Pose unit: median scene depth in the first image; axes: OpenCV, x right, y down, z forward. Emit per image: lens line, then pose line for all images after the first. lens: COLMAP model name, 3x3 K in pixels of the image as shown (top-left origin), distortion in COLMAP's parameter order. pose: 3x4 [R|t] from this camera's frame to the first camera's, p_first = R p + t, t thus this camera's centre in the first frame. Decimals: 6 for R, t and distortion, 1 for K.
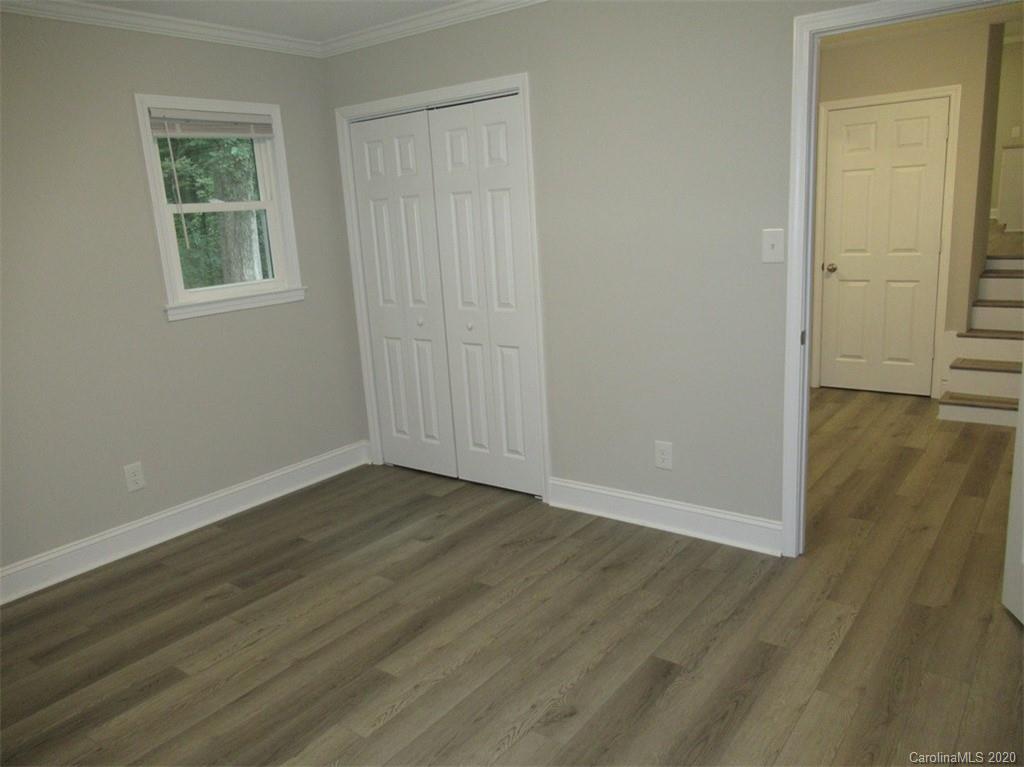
lens RADIAL K [[761.7, 0, 512.0], [0, 761.7, 383.5], [0, 0, 1]] dist [-0.000442, 0.003624]
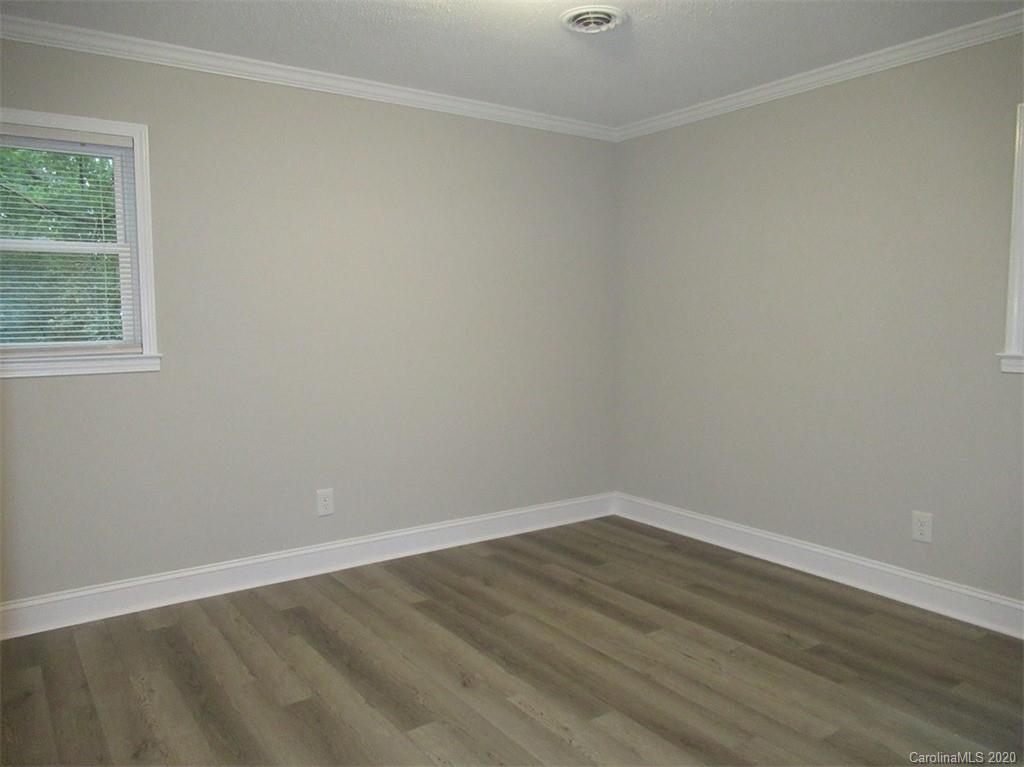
lens RADIAL K [[761.7, 0, 512.0], [0, 761.7, 383.5], [0, 0, 1]] dist [-0.000442, 0.003624]
pose [[-0.300740, 0.146342, -0.942411, 0.622619], [-0.191151, 0.958856, 0.209895, -0.178112], [0.934354, 0.243266, -0.260393, 0.905456]]
